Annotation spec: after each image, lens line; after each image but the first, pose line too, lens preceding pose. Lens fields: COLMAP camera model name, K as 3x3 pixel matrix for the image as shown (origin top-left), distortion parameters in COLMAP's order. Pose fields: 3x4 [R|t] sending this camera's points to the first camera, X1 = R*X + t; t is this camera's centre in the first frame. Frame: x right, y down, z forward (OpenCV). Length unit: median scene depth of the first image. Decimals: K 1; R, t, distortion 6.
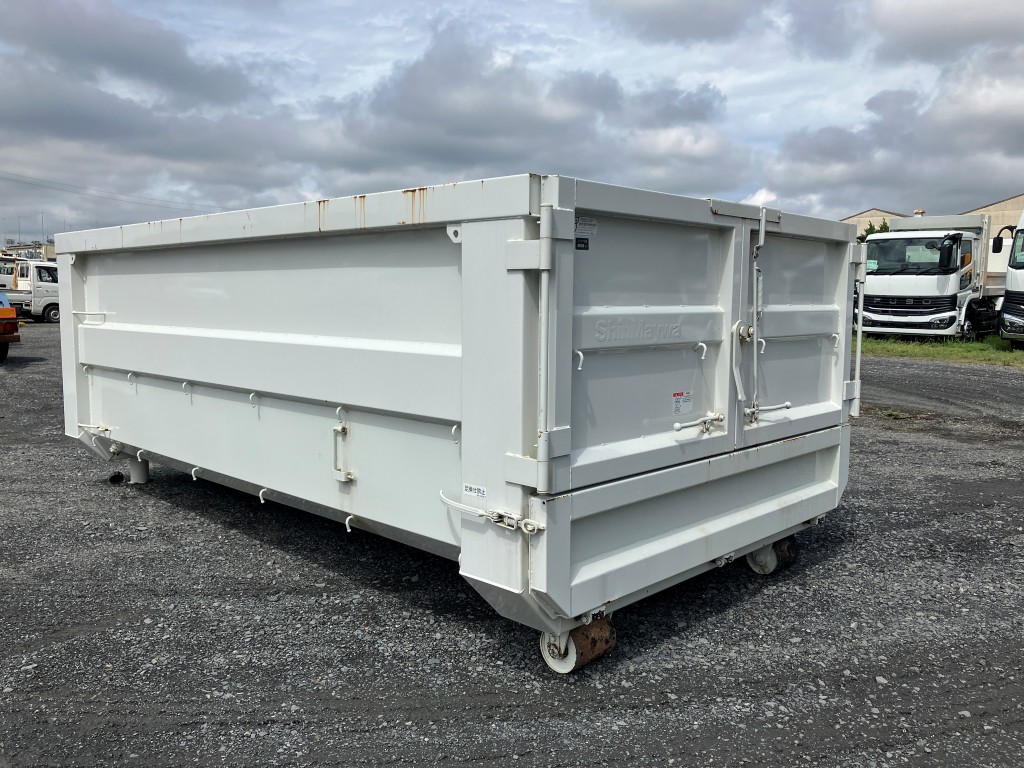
lens RADIAL K [[848.8, 0, 511.9], [0, 848.8, 390.2], [0, 0, 1]] dist [0.009201, 0.003118]
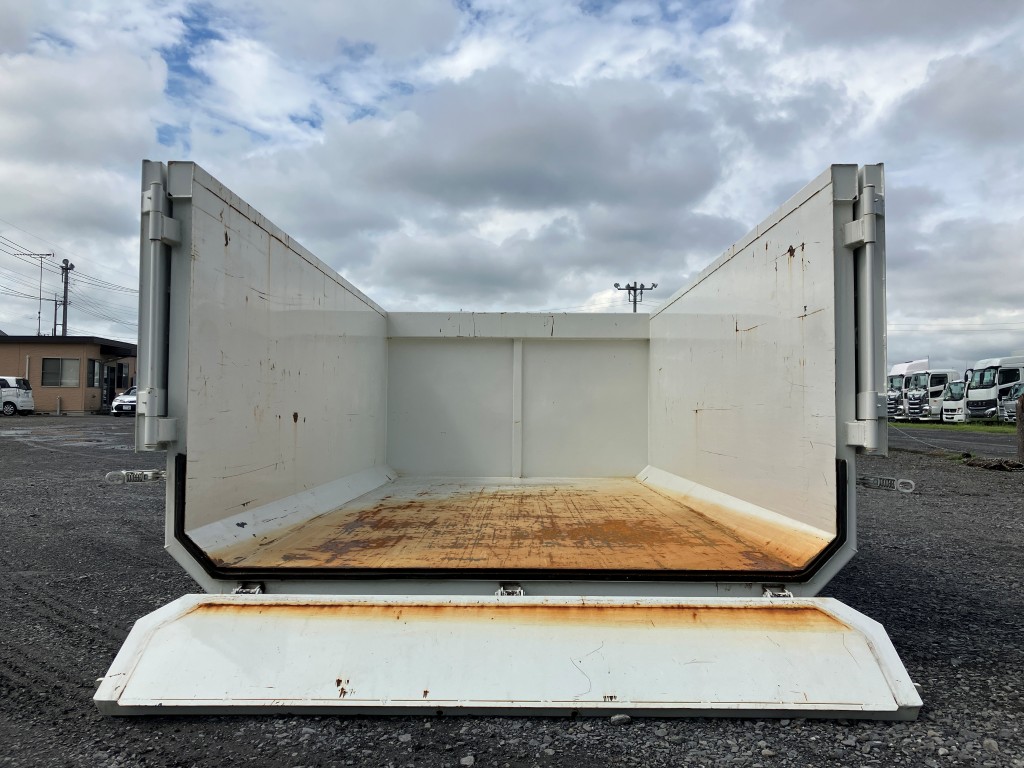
lens RADIAL K [[845.1, 0, 509.7], [0, 845.1, 378.3], [0, 0, 1]] dist [0.013741, -0.012491]
pose [[0.684595, -0.036751, -0.727996, 0.706793], [-0.081072, 0.988693, -0.126150, 0.084945], [0.724401, 0.145382, 0.673875, 0.374034]]
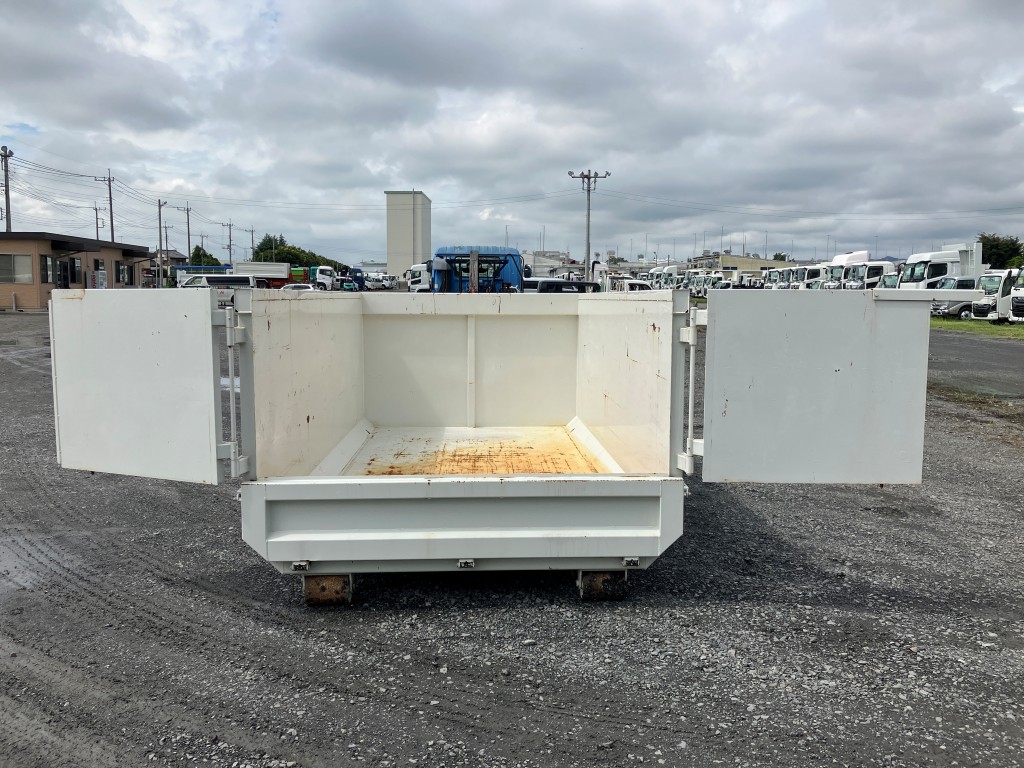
lens RADIAL K [[848.2, 0, 509.3], [0, 848.2, 368.4], [0, 0, 1]] dist [0.009947, 0.002439]
pose [[0.721504, 0.053356, -0.690351, 0.985935], [-0.072726, 0.997351, 0.001076, -0.084911], [0.688580, 0.049430, 0.723473, 0.093631]]
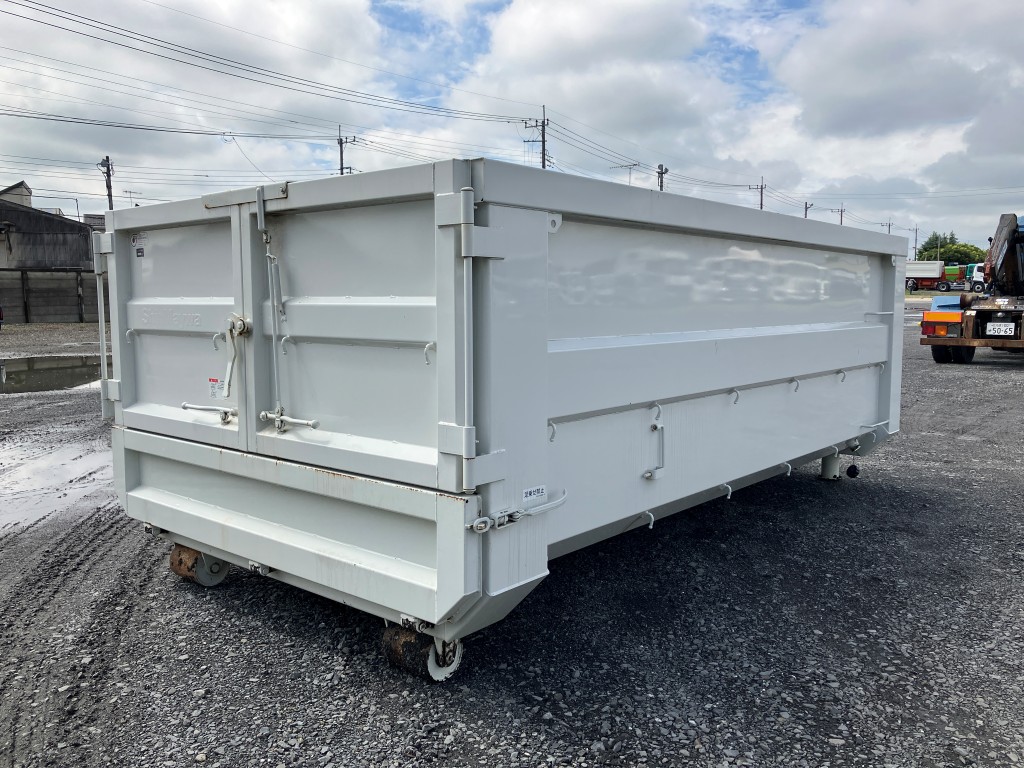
lens RADIAL K [[840.4, 0, 521.7], [0, 840.4, 392.9], [0, 0, 1]] dist [0.012701, -0.000596]
pose [[0.061741, 0.101645, -0.992903, 0.997191], [-0.108541, 0.989585, 0.094556, -0.095374], [0.992173, 0.101933, 0.072130, 1.021828]]
